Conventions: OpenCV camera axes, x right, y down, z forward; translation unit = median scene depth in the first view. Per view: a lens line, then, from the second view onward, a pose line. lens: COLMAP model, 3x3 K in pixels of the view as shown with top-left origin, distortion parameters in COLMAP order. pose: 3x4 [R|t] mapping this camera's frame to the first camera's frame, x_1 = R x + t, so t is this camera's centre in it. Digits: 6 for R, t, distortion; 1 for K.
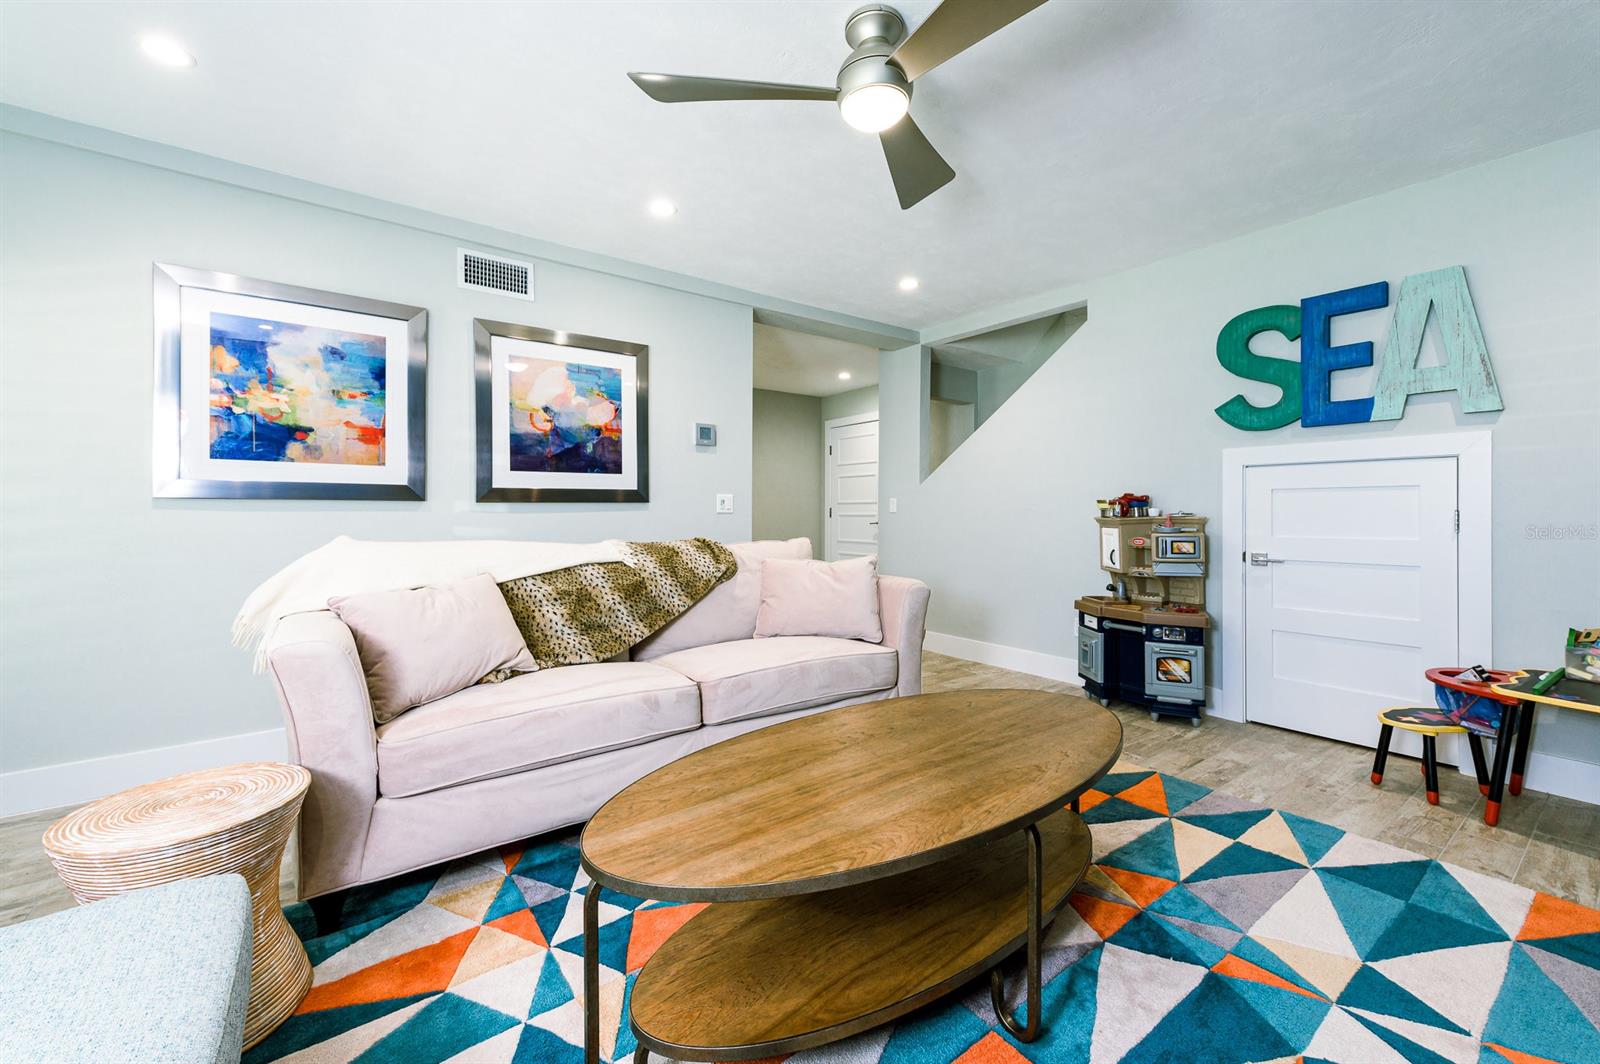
lens RADIAL K [[632.5, 0, 793.6], [0, 632.5, 520.6], [0, 0, 1]] dist [0.010070, 0.000008]
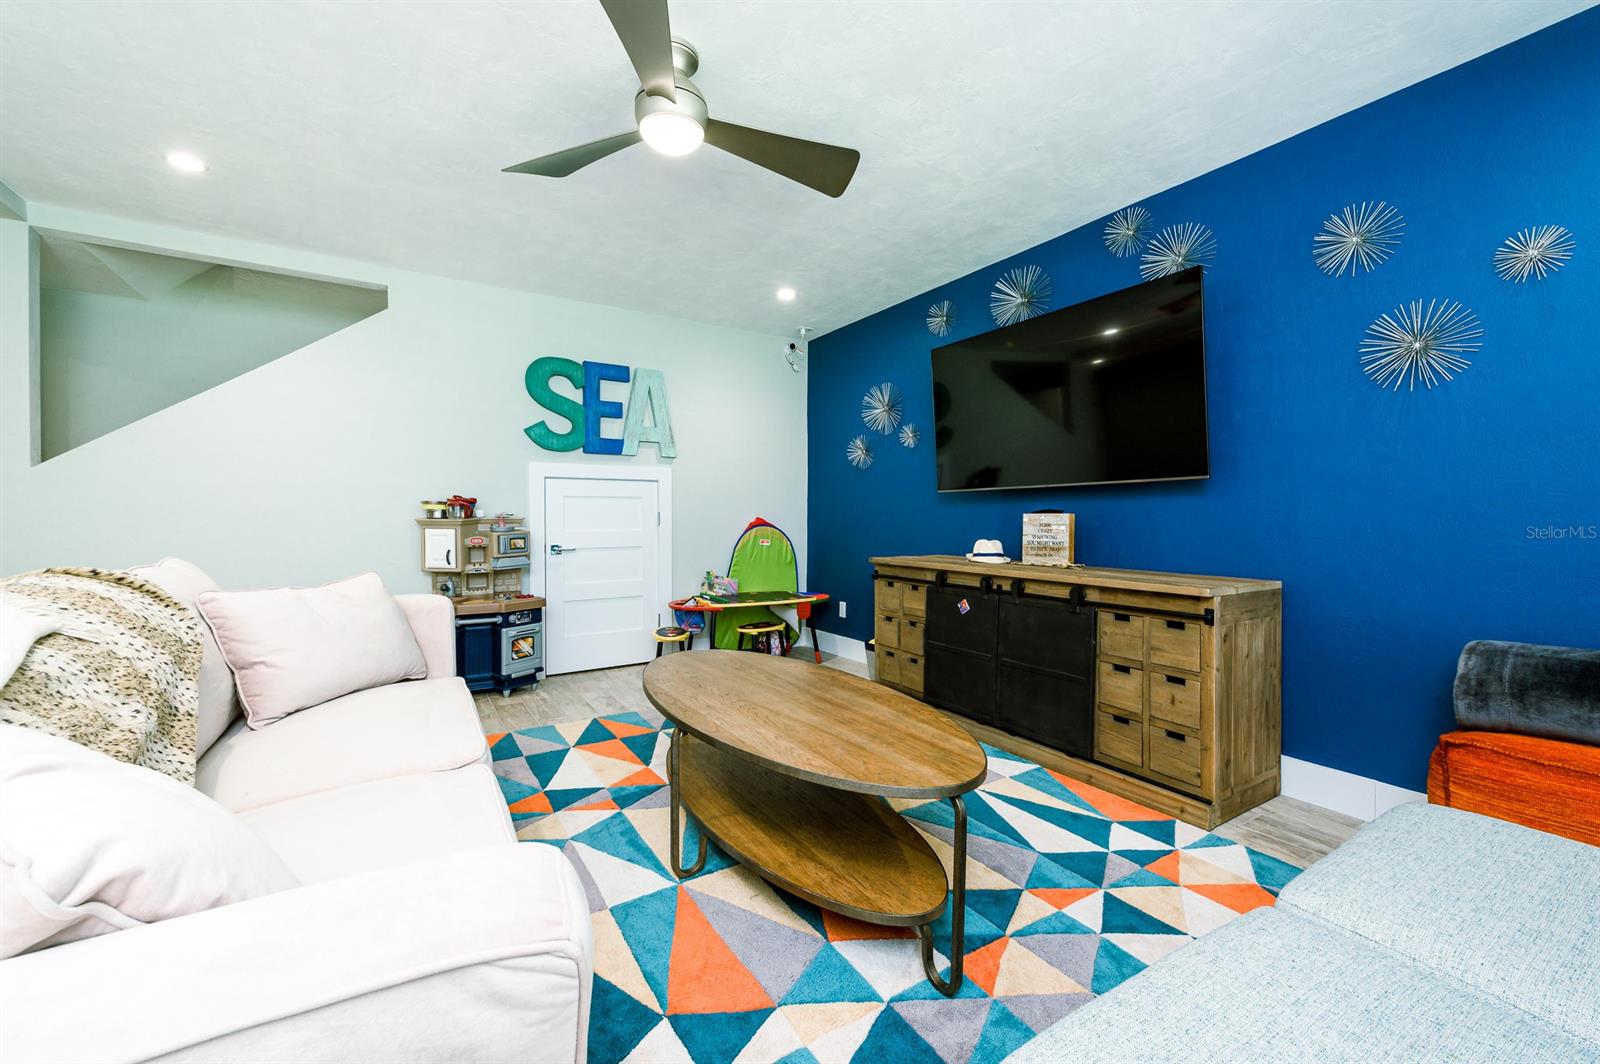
lens RADIAL K [[650.4, 0, 779.9], [0, 650.4, 532.5], [0, 0, 1]] dist [0.009237, -0.000018]
pose [[0.086850, -0.029148, 0.995795, -0.549847], [0.014844, 0.999499, 0.027962, -0.004271], [-0.996111, 0.012354, 0.087239, 0.416916]]
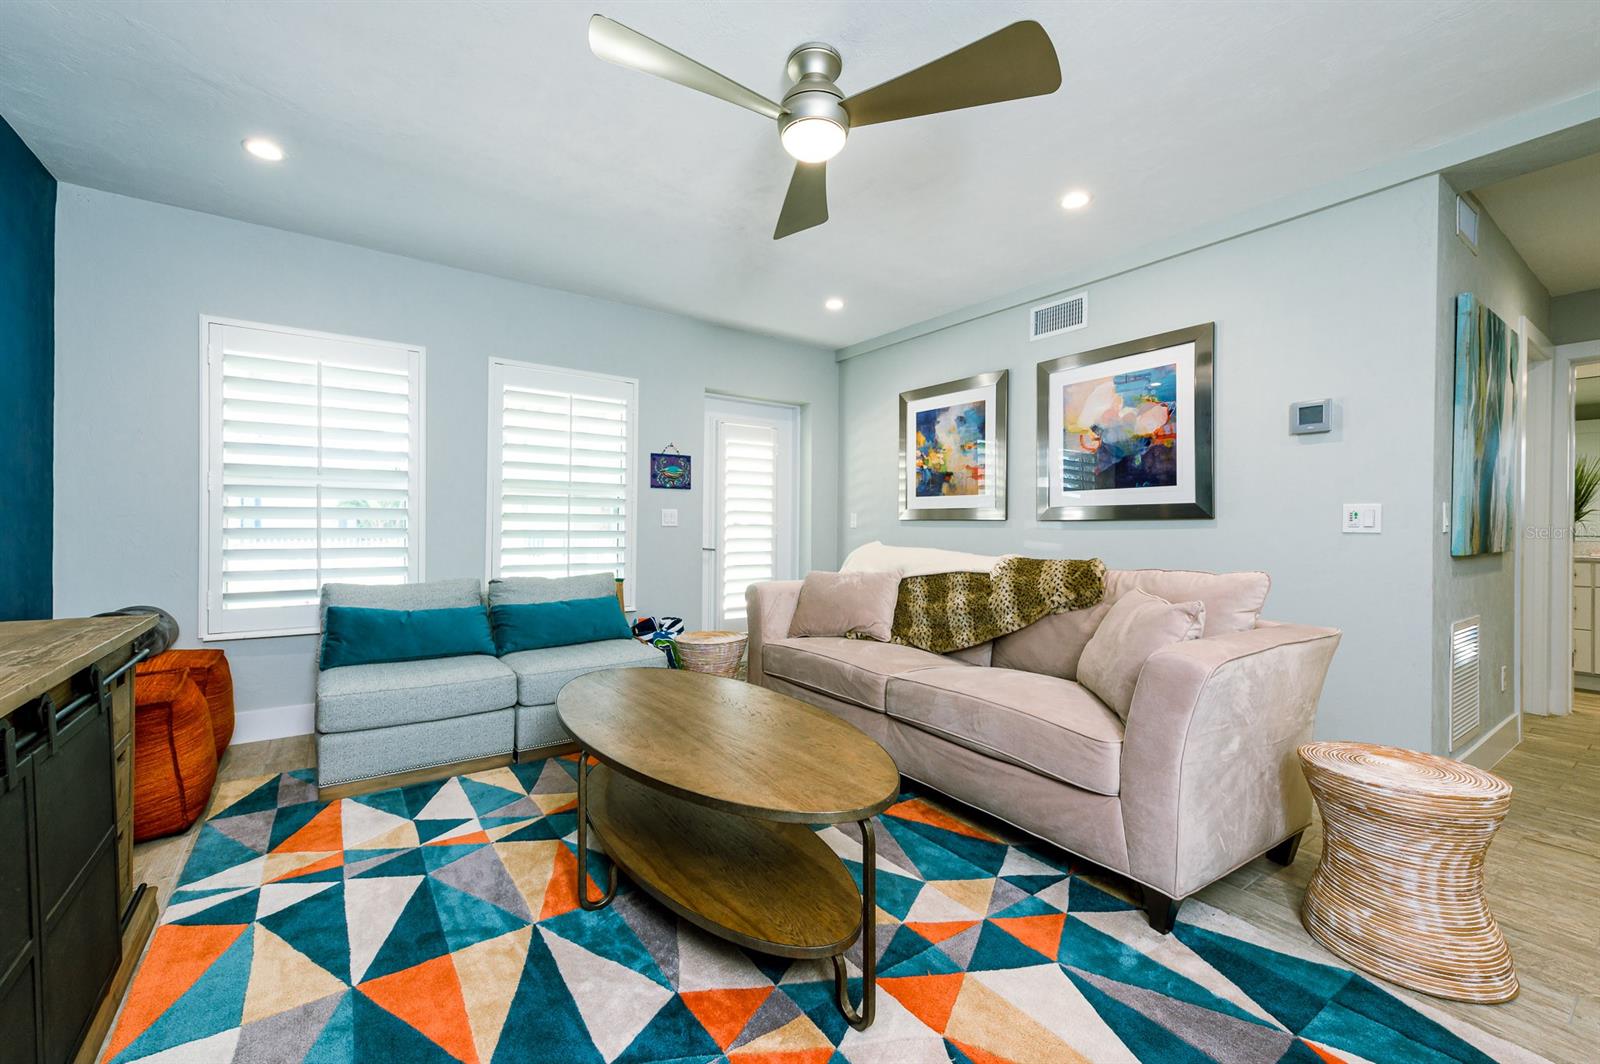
lens RADIAL K [[650.4, 0, 779.9], [0, 650.4, 532.5], [0, 0, 1]] dist [0.009237, -0.000018]
pose [[-0.026363, 0.007326, -0.999626, 0.719571], [-0.024815, 0.999660, 0.007981, -0.004773], [0.999344, 0.025016, -0.026173, 0.567466]]
